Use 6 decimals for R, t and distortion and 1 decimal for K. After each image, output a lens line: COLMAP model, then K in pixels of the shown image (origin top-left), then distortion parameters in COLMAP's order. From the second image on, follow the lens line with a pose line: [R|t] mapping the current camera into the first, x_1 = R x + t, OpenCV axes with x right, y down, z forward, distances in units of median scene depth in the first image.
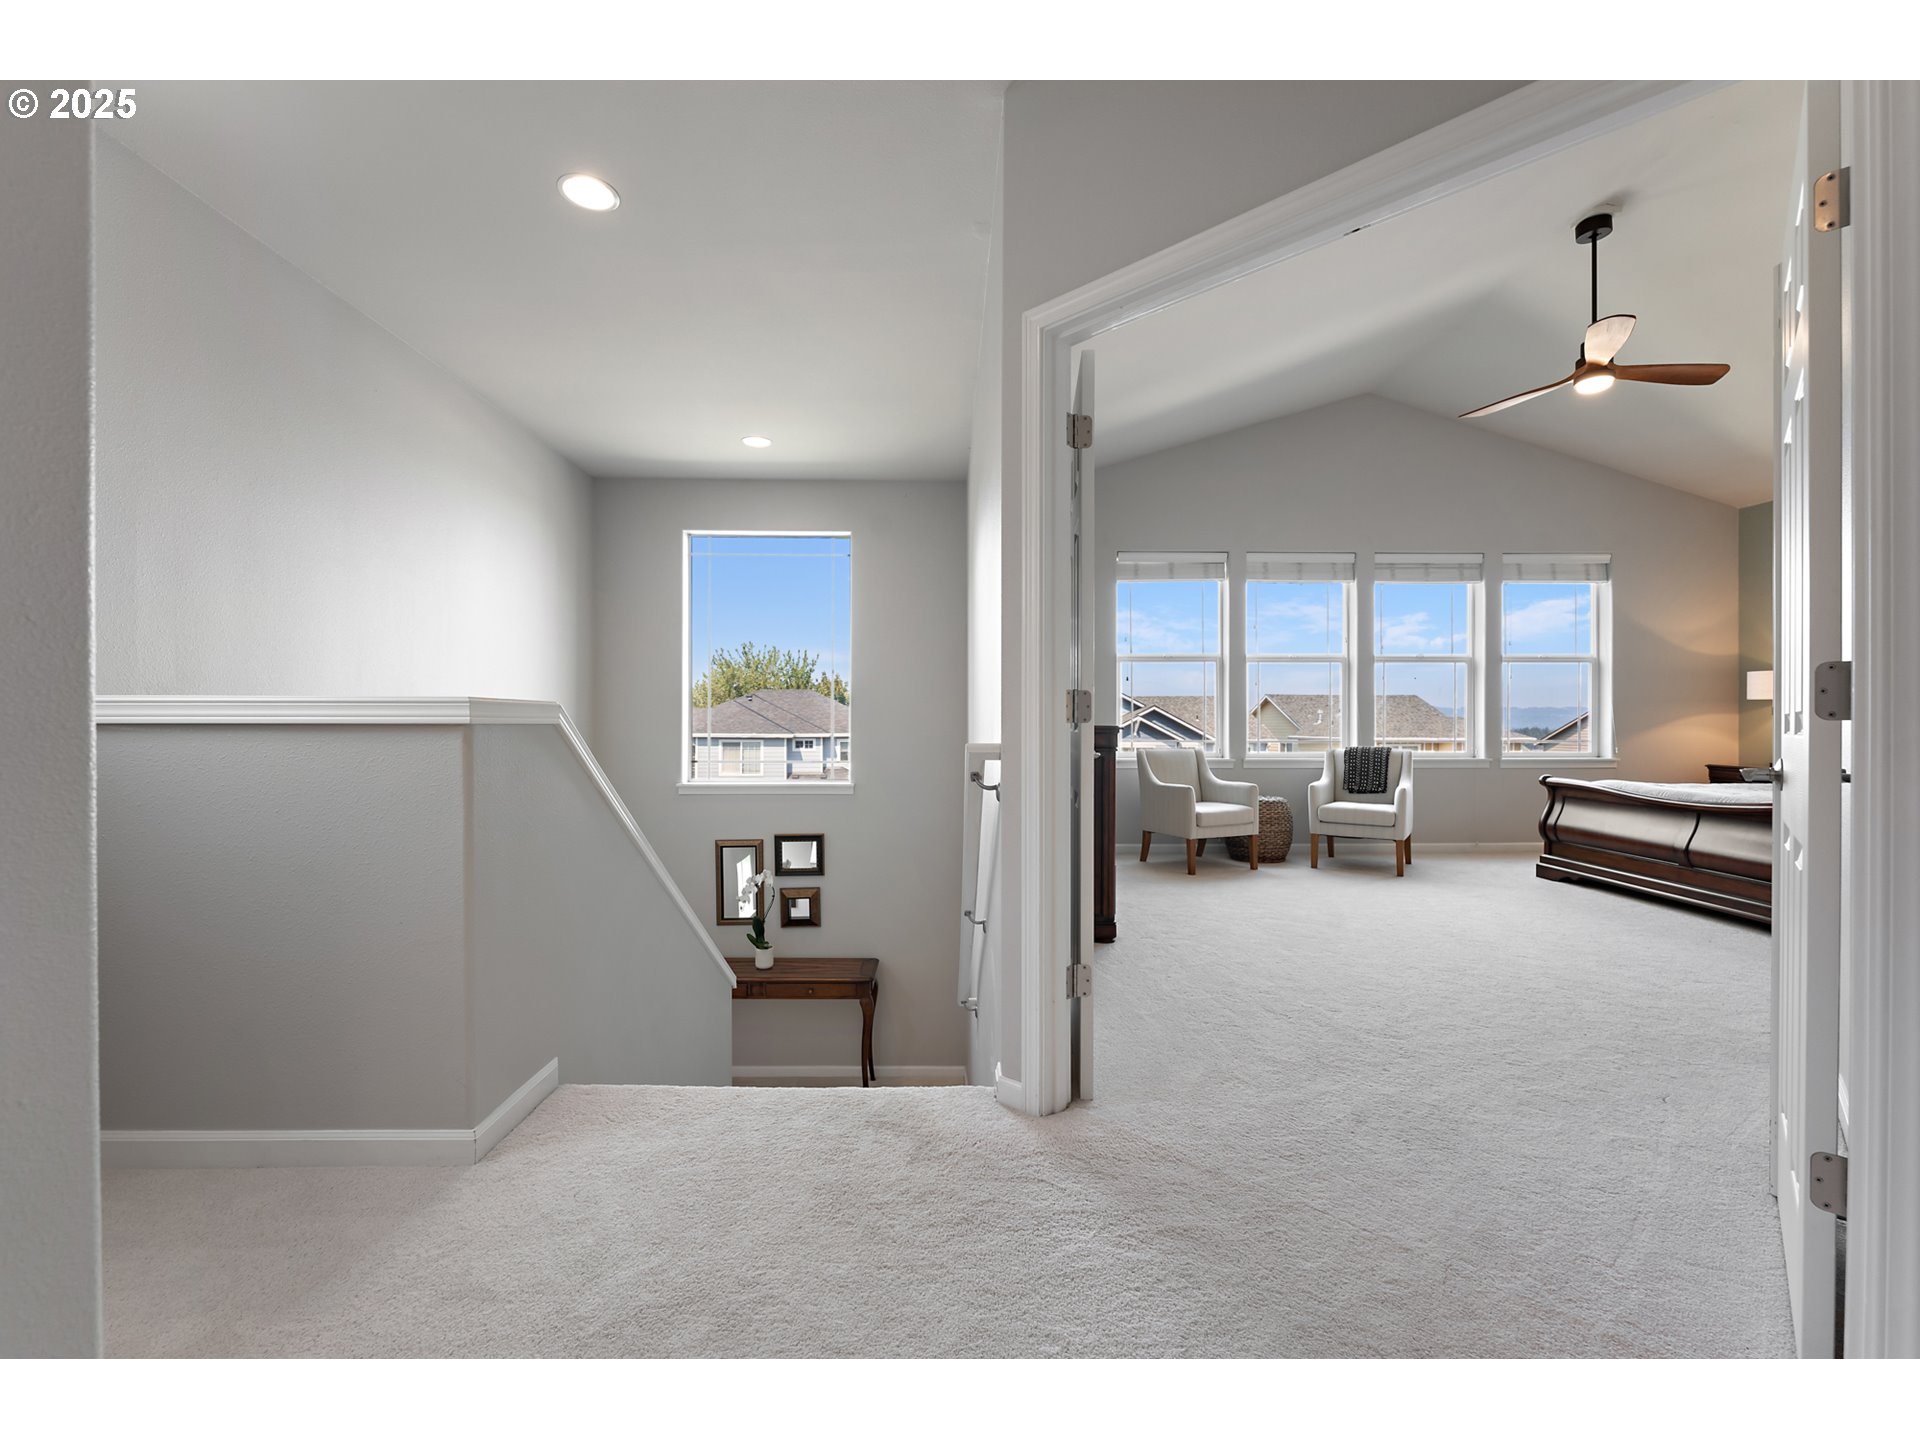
lens RADIAL K [[775.3, 0, 942.1], [0, 775.3, 730.0], [0, 0, 1]] dist [-0.001303, -0.000097]
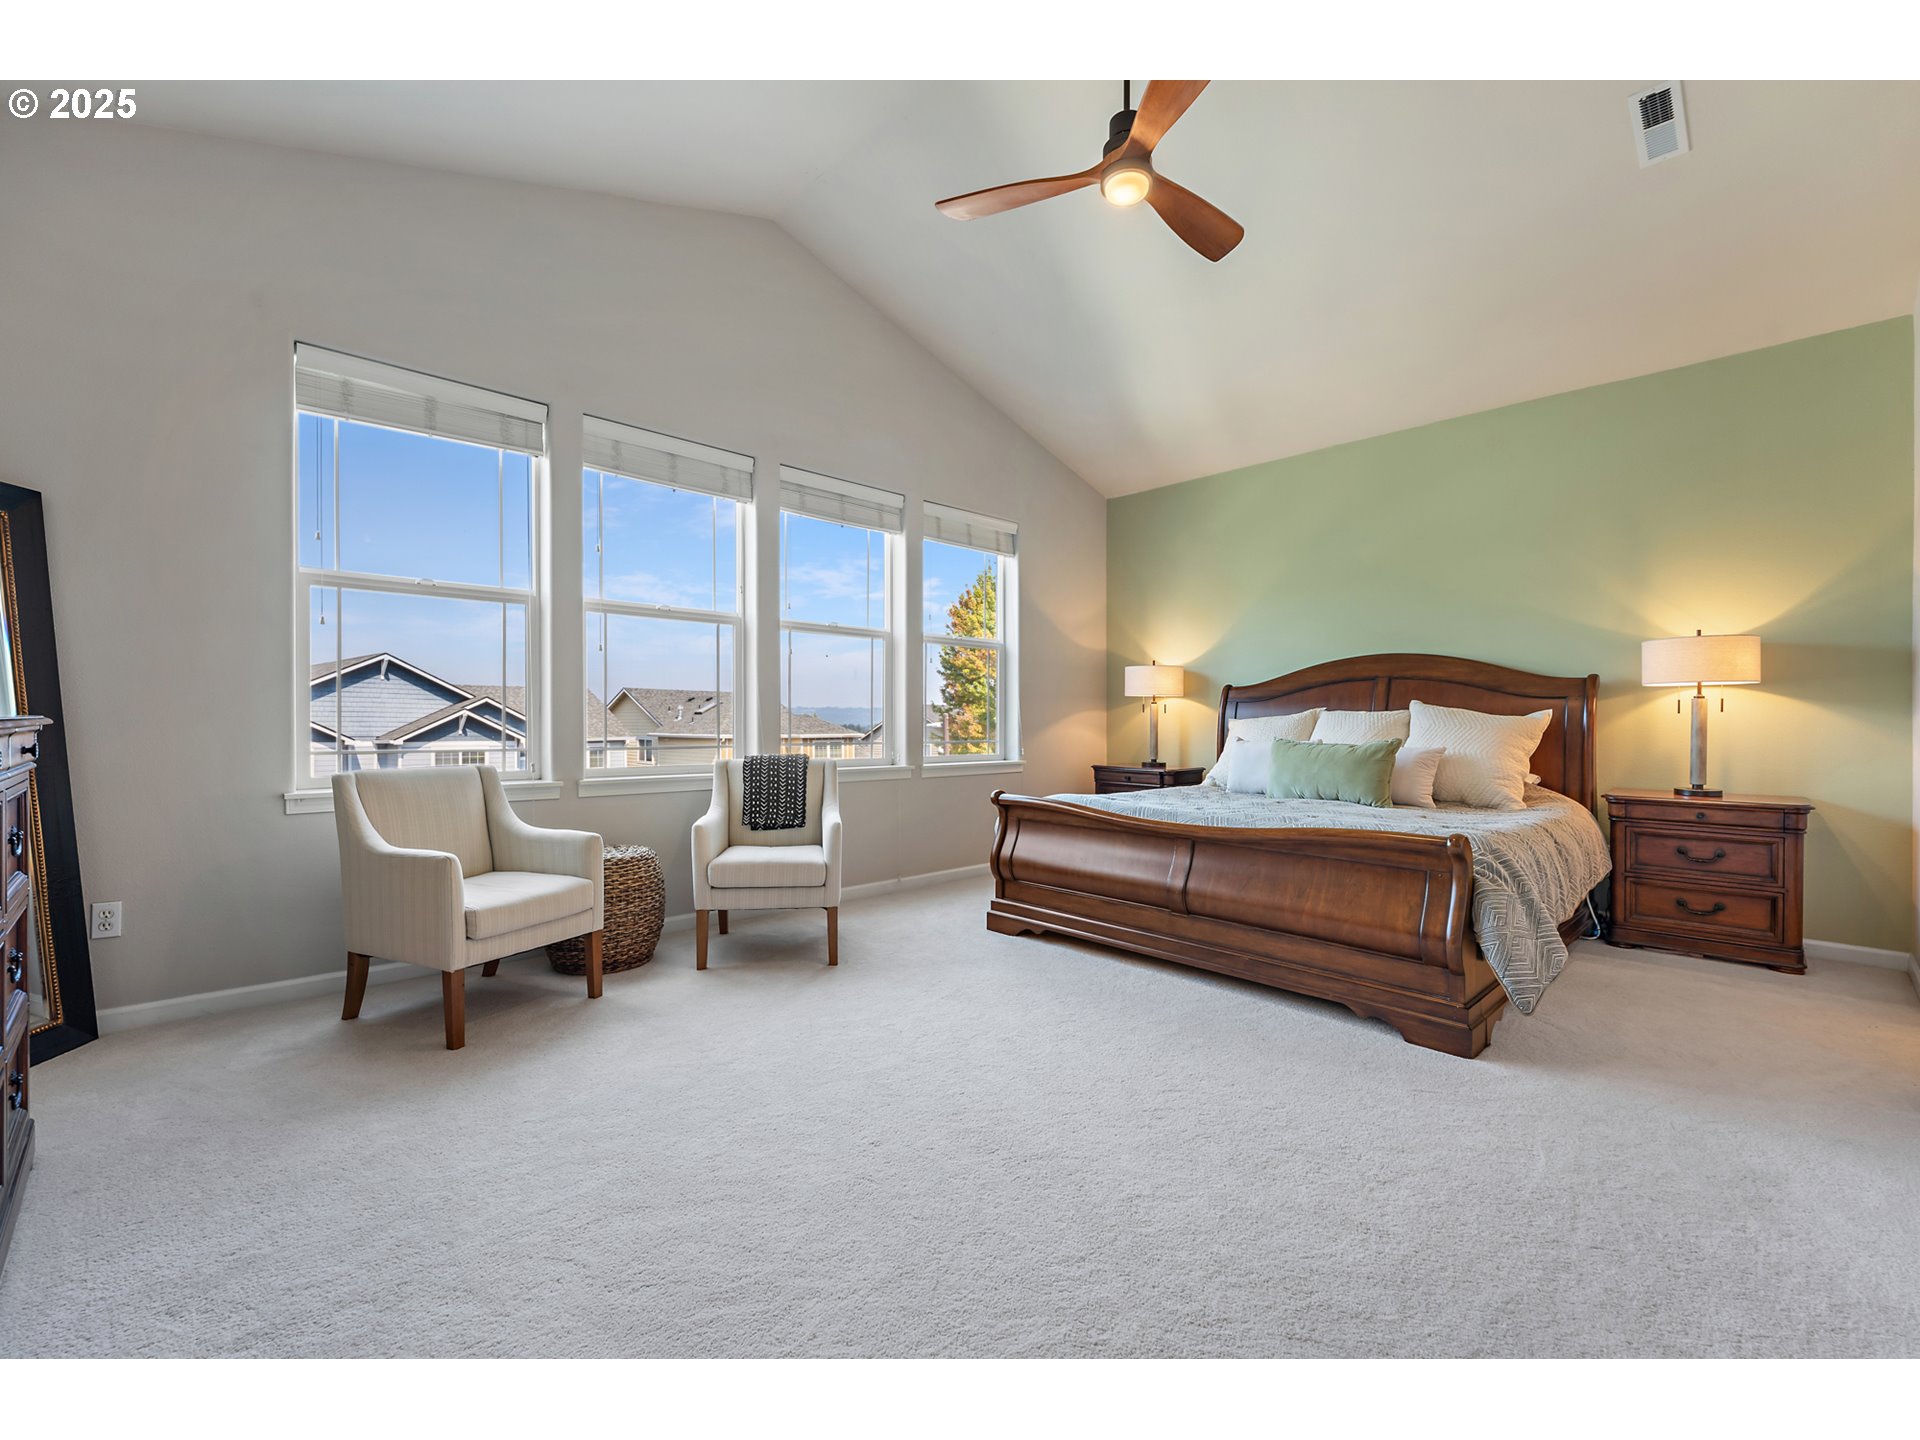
lens RADIAL K [[775.3, 0, 942.1], [0, 775.3, 730.0], [0, 0, 1]] dist [-0.001303, -0.000097]
pose [[0.707638, -0.003865, 0.706565, 0.193790], [0.000811, 0.999989, 0.004658, -0.002275], [-0.706575, -0.002723, 0.707633, 0.451393]]
